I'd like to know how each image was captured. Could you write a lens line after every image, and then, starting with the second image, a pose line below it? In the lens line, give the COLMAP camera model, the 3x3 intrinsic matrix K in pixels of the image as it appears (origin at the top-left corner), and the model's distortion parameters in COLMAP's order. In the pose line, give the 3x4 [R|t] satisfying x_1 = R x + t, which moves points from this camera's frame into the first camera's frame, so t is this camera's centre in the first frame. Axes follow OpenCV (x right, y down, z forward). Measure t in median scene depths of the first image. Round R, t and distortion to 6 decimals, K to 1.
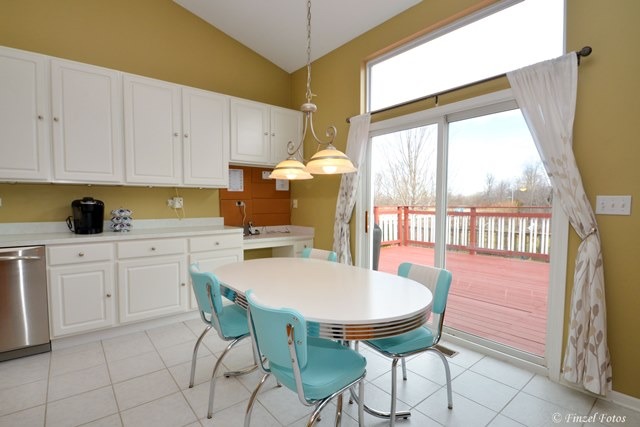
lens RADIAL K [[303.6, 0, 297.7], [0, 303.6, 219.5], [0, 0, 1]] dist [-0.001726, -0.000358]
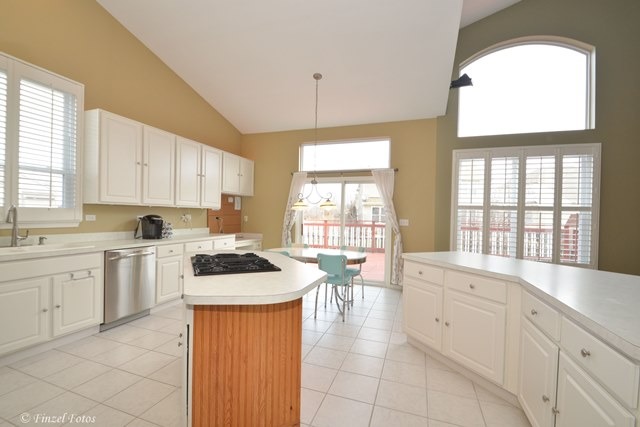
lens RADIAL K [[297.2, 0, 304.0], [0, 297.2, 214.7], [0, 0, 1]] dist [-0.000331, -0.000285]
pose [[0.851611, 0.005441, 0.524146, -0.609128], [0.027802, 0.998070, -0.055533, 0.020544], [-0.523437, 0.061865, 0.849816, -0.466382]]
